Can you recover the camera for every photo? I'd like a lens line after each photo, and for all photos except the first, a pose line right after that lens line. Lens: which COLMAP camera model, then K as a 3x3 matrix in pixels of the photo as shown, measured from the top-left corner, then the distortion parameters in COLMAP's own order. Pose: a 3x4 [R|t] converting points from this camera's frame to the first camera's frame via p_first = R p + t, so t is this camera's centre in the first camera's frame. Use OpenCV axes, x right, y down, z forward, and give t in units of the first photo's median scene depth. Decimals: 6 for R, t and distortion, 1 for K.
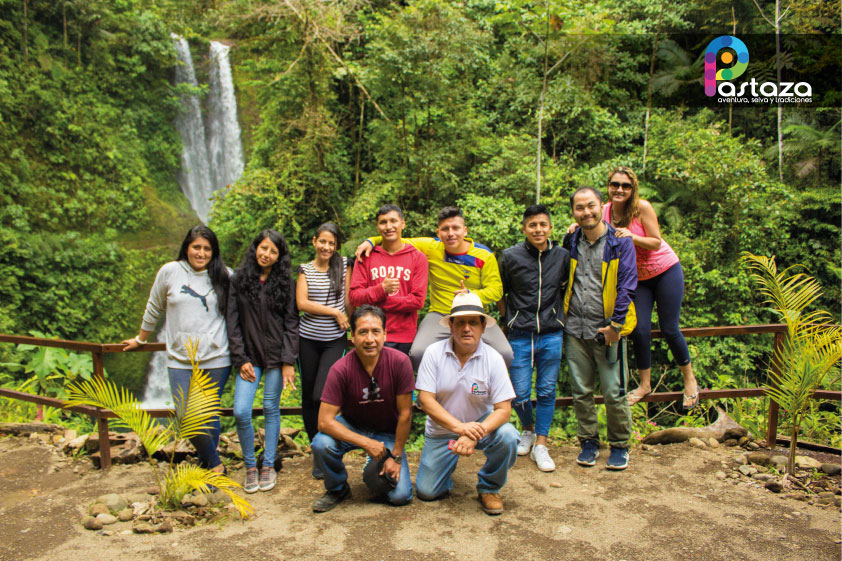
lens RADIAL K [[737.0, 0, 428.0], [0, 737.0, 296.3], [0, 0, 1]] dist [-0.159194, 0.129519]
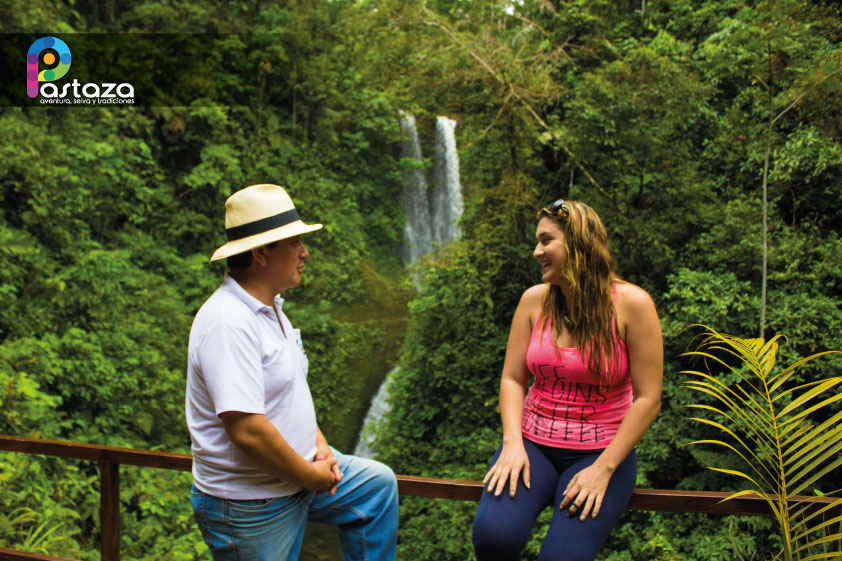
lens RADIAL K [[766.5, 0, 381.2], [0, 766.5, 276.6], [0, 0, 1]] dist [-0.178461, 0.183321]
pose [[0.927654, 0.010014, -0.373308, 0.031617], [-0.059985, 0.990656, -0.122486, -0.001370], [0.368593, 0.136017, 0.919586, 0.040836]]
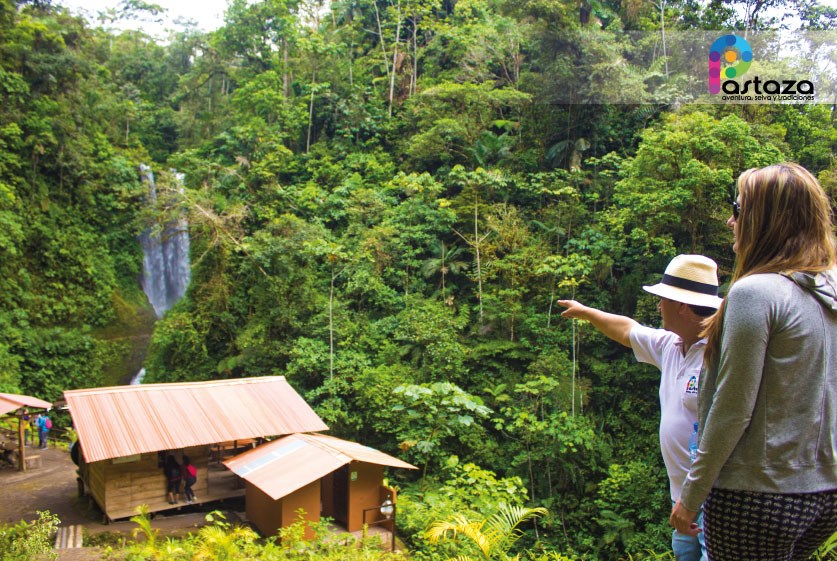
lens RADIAL K [[761.9, 0, 422.8], [0, 761.9, 284.6], [0, 0, 1]] dist [-0.178461, 0.183321]
pose [[0.999241, 0.027945, 0.027146, 0.164716], [-0.025280, 0.995253, -0.093986, -0.057788], [-0.029643, 0.093228, 0.995203, -0.449251]]
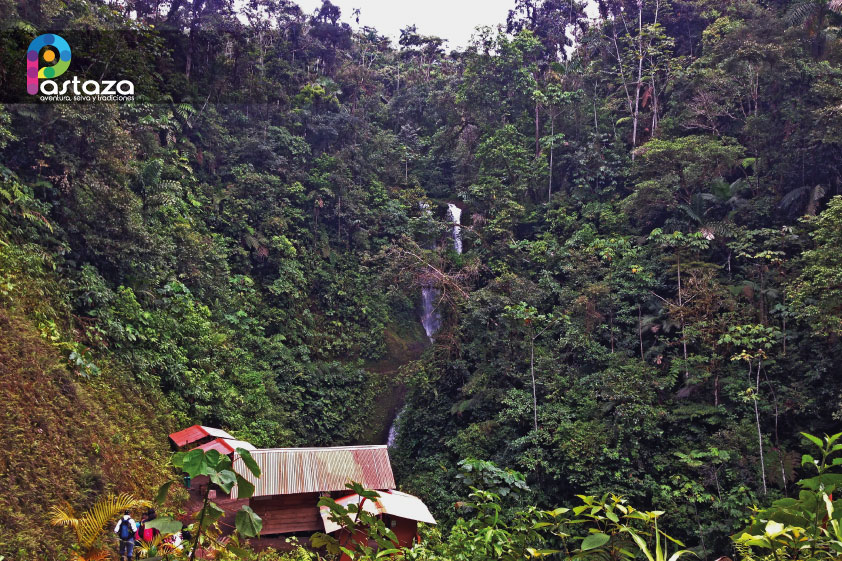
lens RADIAL K [[846.8, 0, 401.9], [0, 846.8, 310.1], [0, 0, 1]] dist [0.091736, 0.000000]
pose [[0.910418, 0.038317, -0.411910, 0.388356], [-0.064404, 0.996689, -0.049634, -0.120679], [0.408644, 0.071716, 0.909872, -0.630349]]
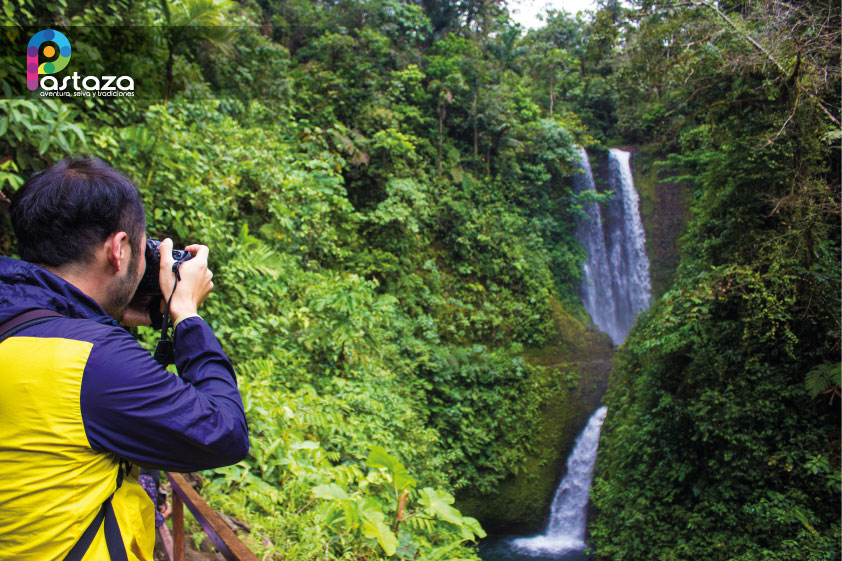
lens RADIAL K [[737.0, 0, 394.1], [0, 737.0, 274.9], [0, 0, 1]] dist [-0.159194, 0.129519]
pose [[0.859754, -0.039514, -0.509178, -0.096084], [-0.060015, 0.982278, -0.177563, -0.002504], [0.507170, 0.183219, 0.842146, 0.105769]]
